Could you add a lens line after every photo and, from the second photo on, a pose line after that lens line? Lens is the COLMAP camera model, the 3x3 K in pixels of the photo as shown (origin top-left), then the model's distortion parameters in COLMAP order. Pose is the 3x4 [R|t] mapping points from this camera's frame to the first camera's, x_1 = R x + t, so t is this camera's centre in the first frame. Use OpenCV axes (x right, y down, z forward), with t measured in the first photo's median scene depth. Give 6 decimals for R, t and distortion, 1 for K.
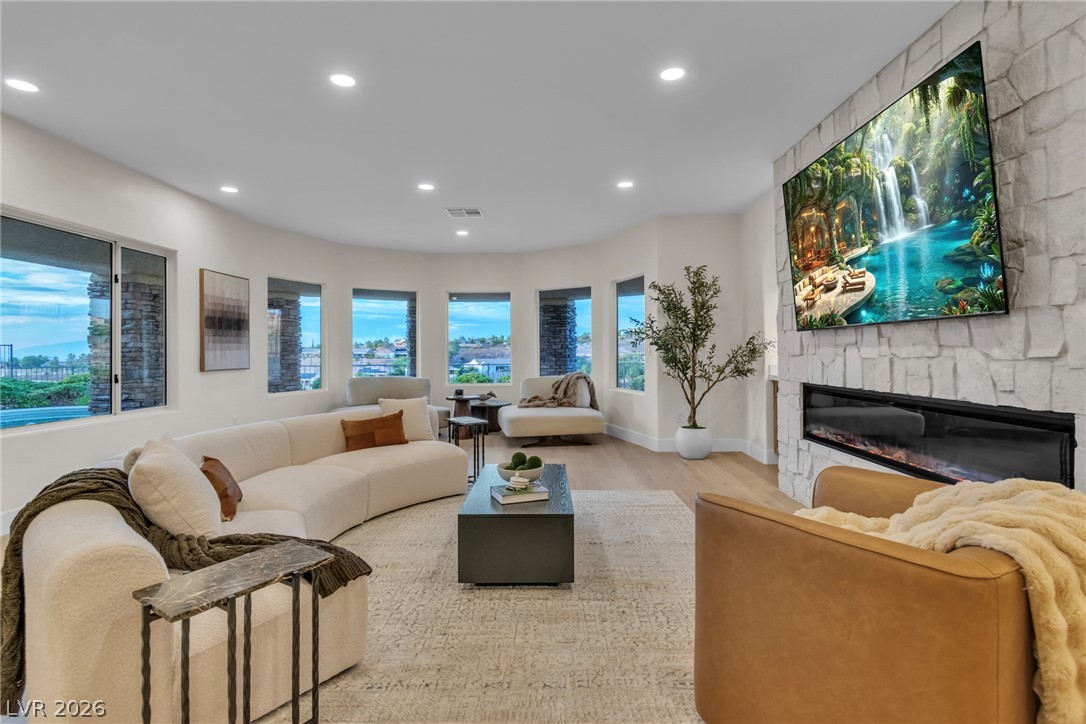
lens RADIAL K [[554.1, 0, 540.4], [0, 554.1, 354.6], [0, 0, 1]] dist [0.009093, -0.002376]
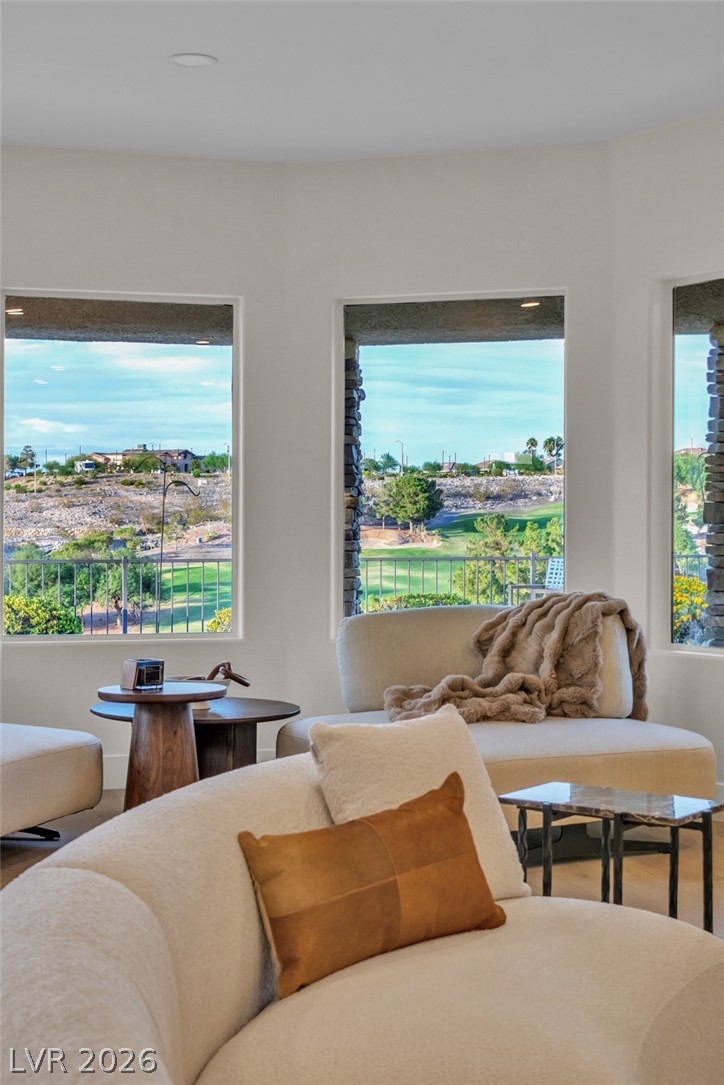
lens RADIAL K [[1657.5, 0, 367.3], [0, 1657.5, 538.4], [0, 0, 1]] dist [0.017467, 0.000000]
pose [[0.947803, 0.004223, 0.318827, -0.429497], [-0.005712, 0.999977, 0.003735, 0.001656], [-0.318804, -0.005361, 0.947805, 0.321949]]
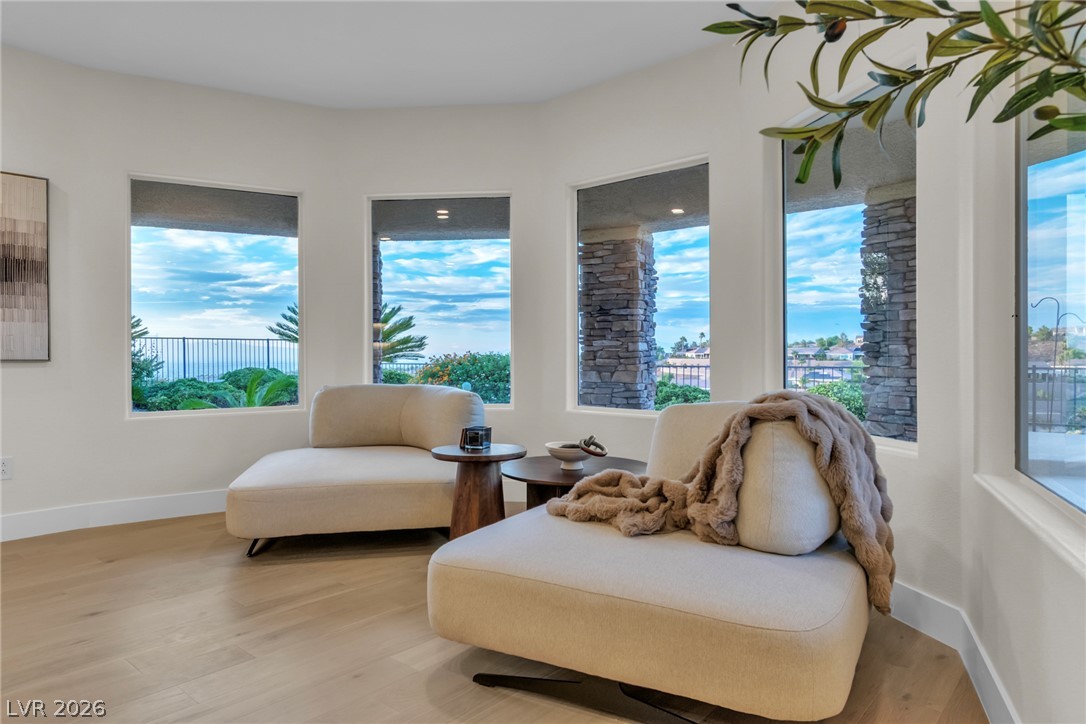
lens RADIAL K [[676.3, 0, 540.3], [0, 676.3, 361.8], [0, 0, 1]] dist [0.005241, 0.001439]
pose [[0.770930, 0.008305, -0.636865, 0.237608], [-0.002029, 0.999942, 0.010584, 0.022587], [0.636916, -0.006867, 0.770902, 0.994475]]
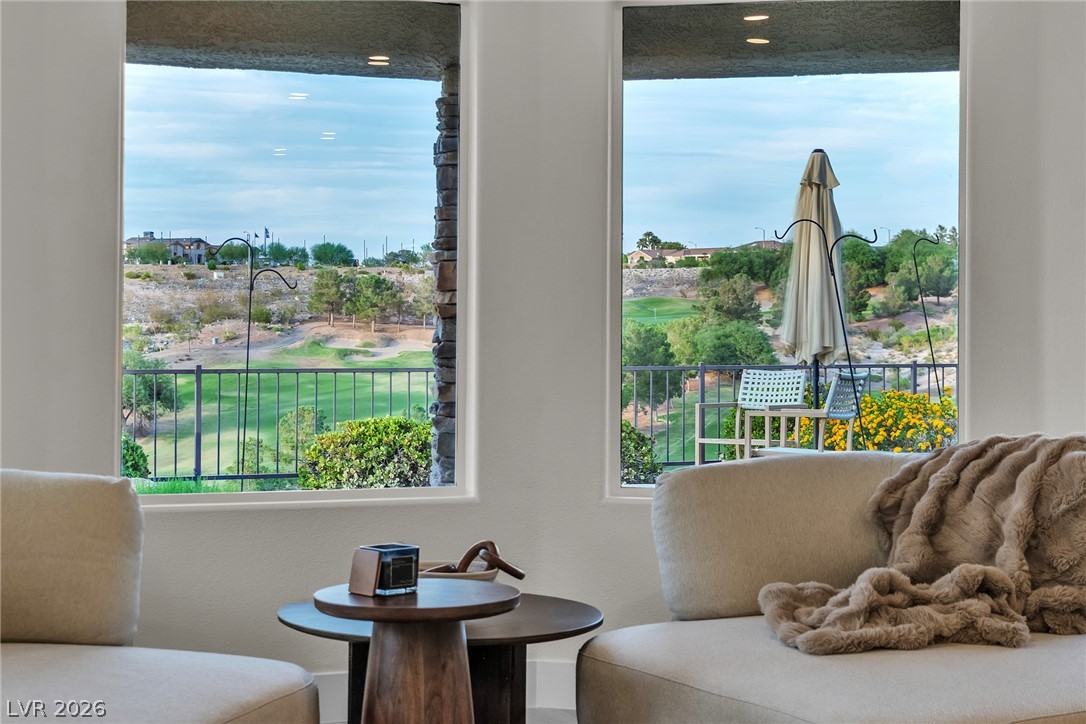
lens RADIAL K [[1849.4, 0, 544.5], [0, 1849.4, 329.6], [0, 0, 1]] dist [0.002873, 0.000000]
pose [[0.920638, 0.009651, 0.390297, -0.458358], [-0.009543, 0.999952, -0.002215, -0.001360], [-0.390300, -0.001686, 0.920686, 0.693275]]
